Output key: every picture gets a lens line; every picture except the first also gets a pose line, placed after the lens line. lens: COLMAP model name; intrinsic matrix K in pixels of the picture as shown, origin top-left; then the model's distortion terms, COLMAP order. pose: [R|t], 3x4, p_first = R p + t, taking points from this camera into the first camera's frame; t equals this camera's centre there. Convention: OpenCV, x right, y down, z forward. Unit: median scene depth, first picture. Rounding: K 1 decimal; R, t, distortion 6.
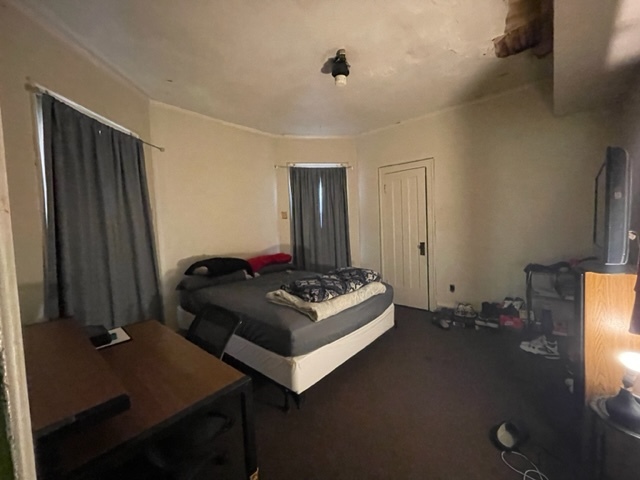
lens RADIAL K [[260.6, 0, 321.8], [0, 260.6, 238.8], [0, 0, 1]] dist [-0.000342, 0.000063]
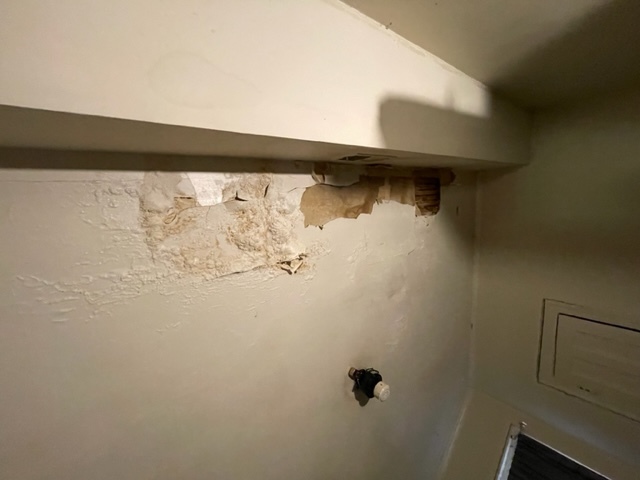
lens RADIAL K [[260.6, 0, 321.0], [0, 260.6, 237.4], [0, 0, 1]] dist [-0.000342, 0.000063]
pose [[0.497894, -0.826882, 0.261472, 0.151743], [0.565995, 0.081389, -0.820381, -0.152870], [0.657078, 0.556454, 0.508534, 0.299515]]
